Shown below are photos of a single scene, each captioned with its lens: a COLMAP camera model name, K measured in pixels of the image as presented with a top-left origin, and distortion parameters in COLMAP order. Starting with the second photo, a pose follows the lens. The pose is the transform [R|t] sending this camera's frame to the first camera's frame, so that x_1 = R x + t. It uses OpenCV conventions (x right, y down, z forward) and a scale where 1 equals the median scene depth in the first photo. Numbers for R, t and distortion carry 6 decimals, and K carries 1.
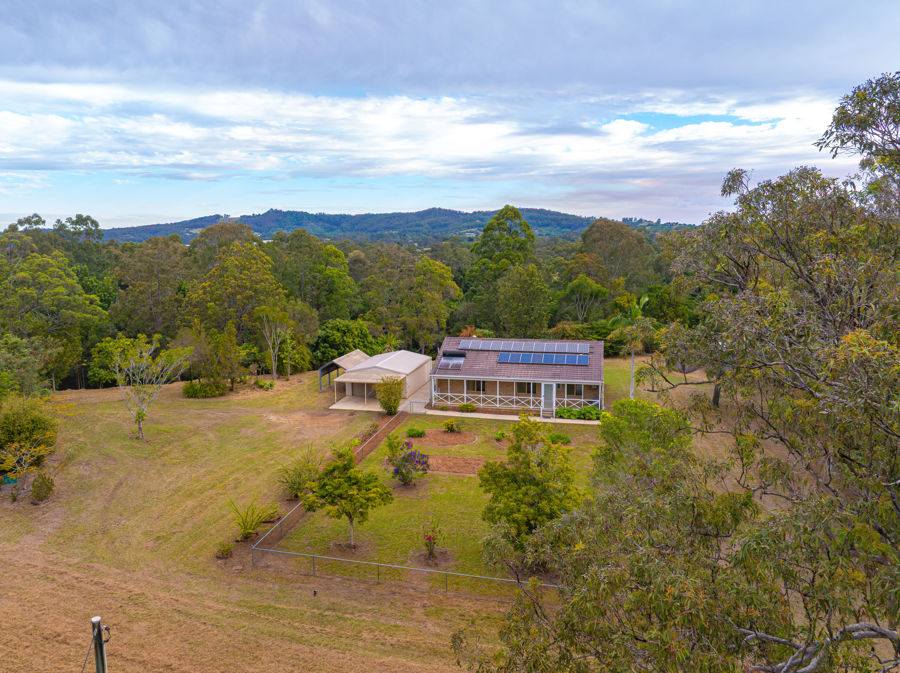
lens RADIAL K [[615.2, 0, 450.0], [0, 615.2, 336.5], [0, 0, 1]] dist [-0.002634, 0.001440]
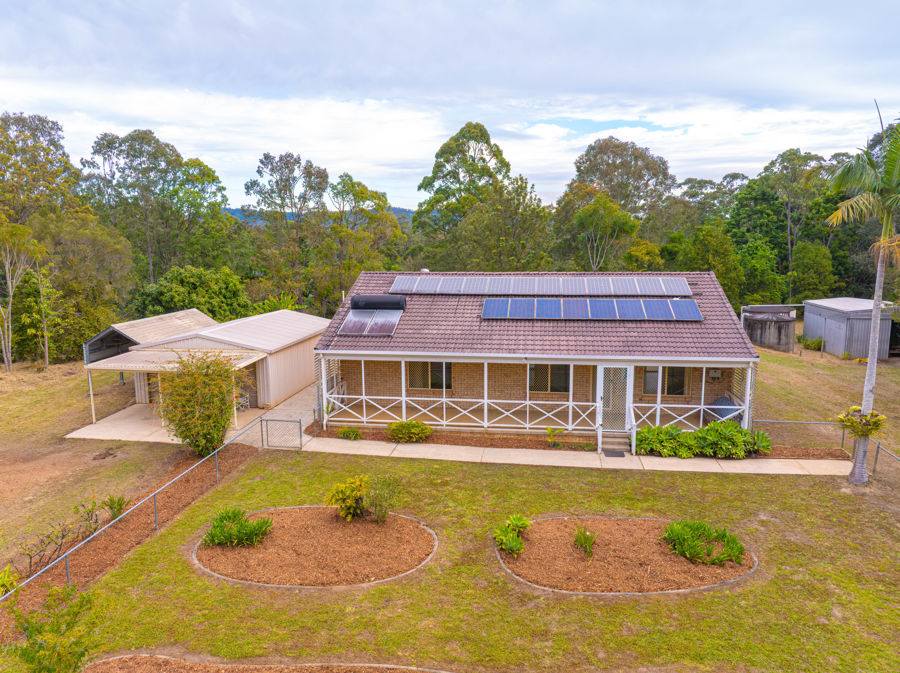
lens RADIAL K [[615.2, 0, 450.0], [0, 615.2, 336.5], [0, 0, 1]] dist [-0.002634, 0.001440]
pose [[0.996757, -0.009999, 0.079853, 0.023231], [0.009317, 0.999917, 0.008906, 0.051511], [-0.079935, -0.008133, 0.996767, 0.601715]]
